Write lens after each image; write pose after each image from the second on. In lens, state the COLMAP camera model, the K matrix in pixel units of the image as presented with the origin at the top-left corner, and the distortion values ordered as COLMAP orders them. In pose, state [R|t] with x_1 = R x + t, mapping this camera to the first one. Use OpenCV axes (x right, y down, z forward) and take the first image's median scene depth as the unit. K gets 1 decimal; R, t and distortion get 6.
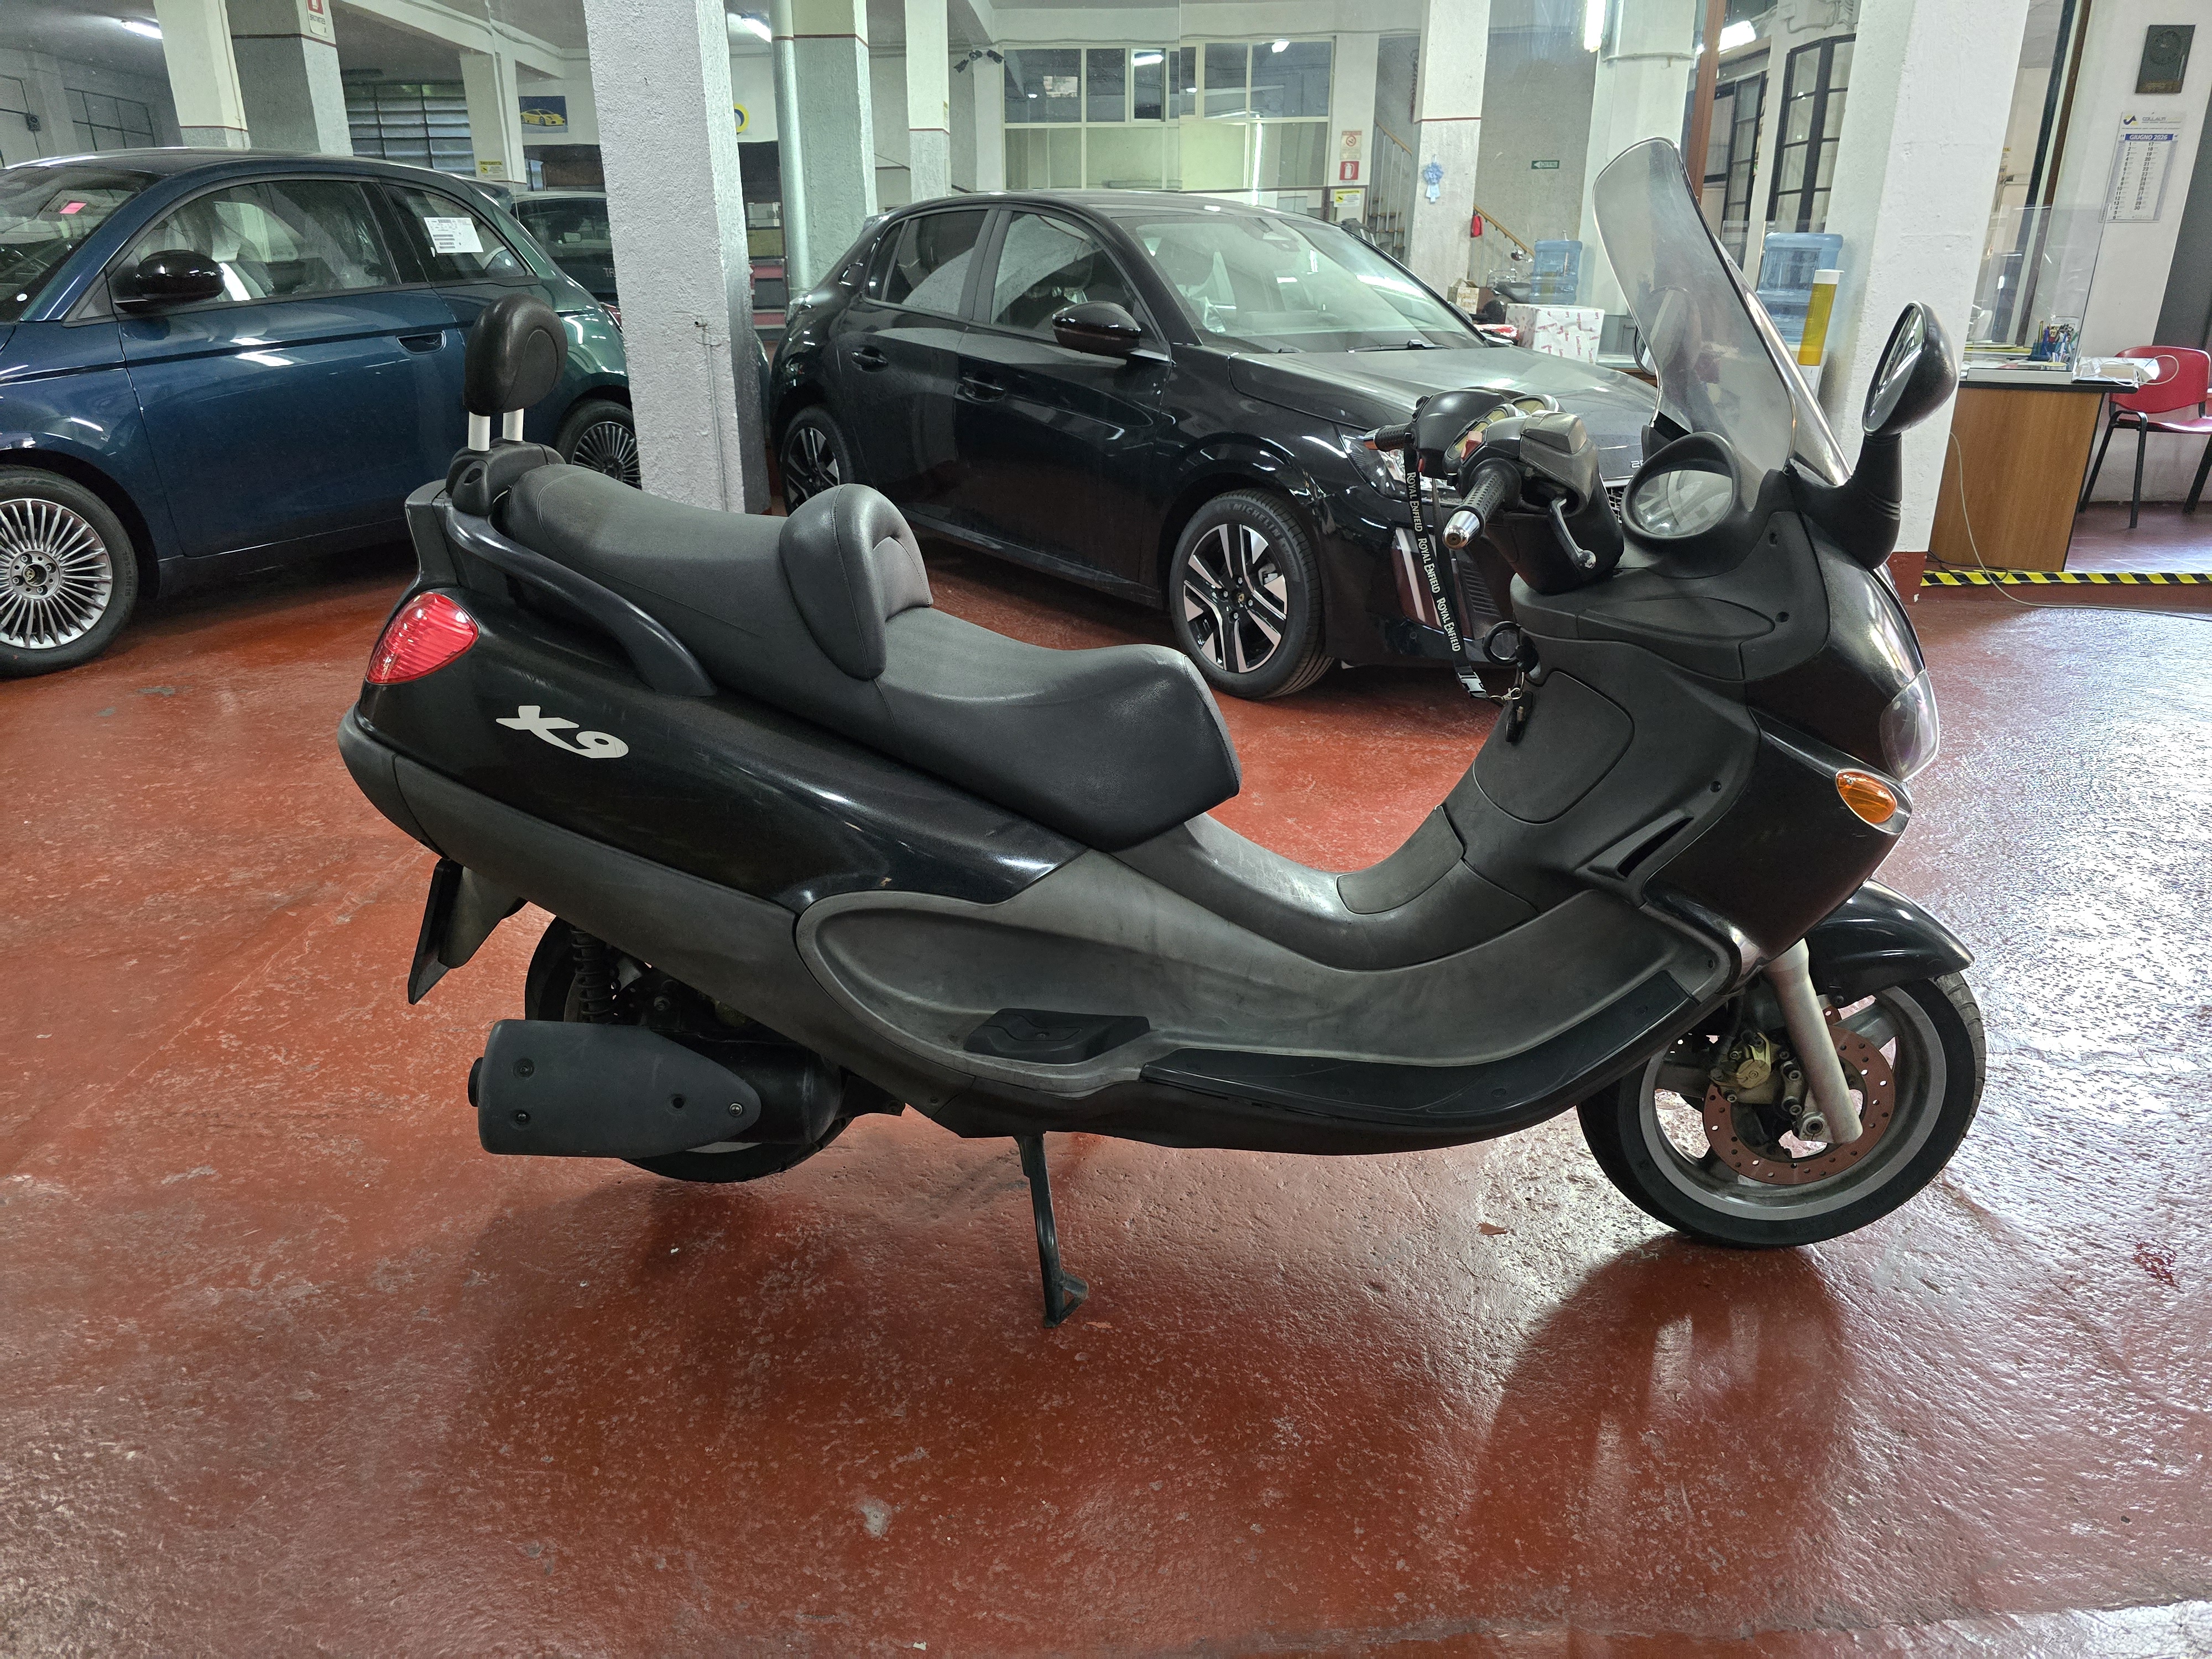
lens RADIAL K [[1529.0, 0, 1106.0], [0, 1529.0, 829.5], [0, 0, 1]] dist [0.030750, -0.042866]
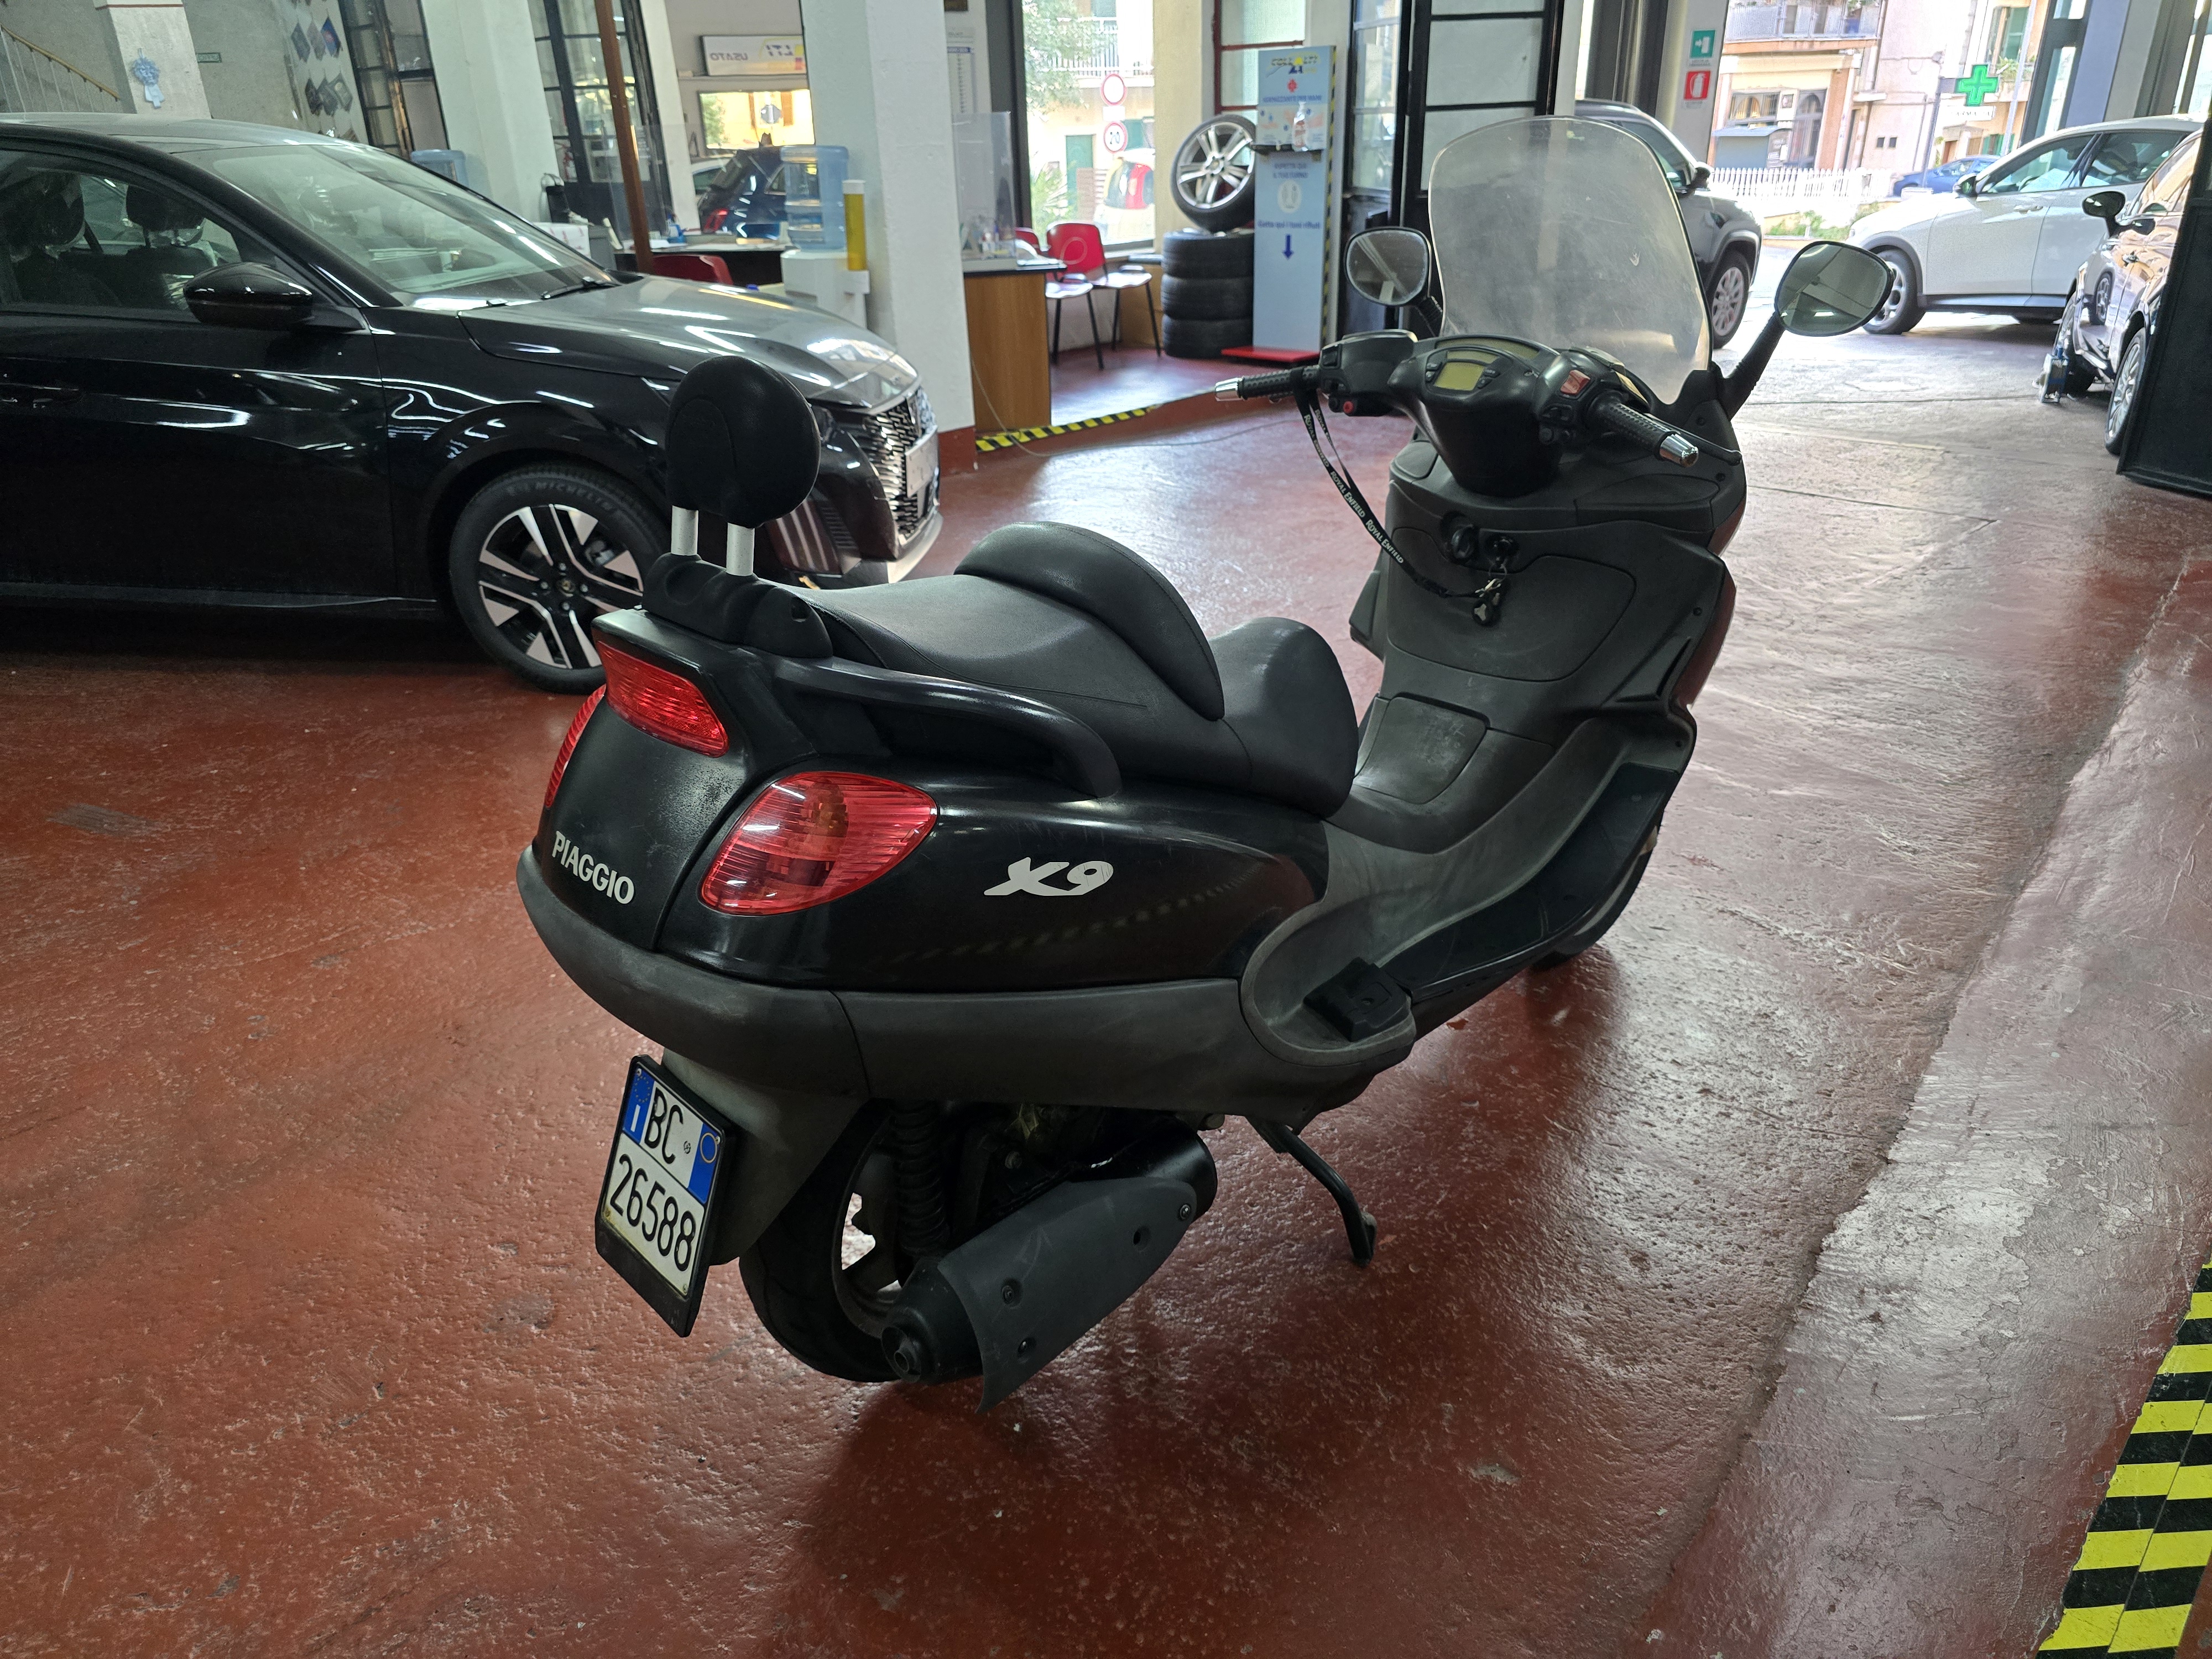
lens RADIAL K [[1496.8, 0, 1109.9], [0, 1496.8, 839.7], [0, 0, 1]] dist [0.031246, -0.035722]
pose [[0.673087, -0.330911, 0.661401, -0.322779], [0.280823, 0.941690, 0.185359, -0.083754], [-0.684172, 0.060974, 0.726767, 0.151570]]
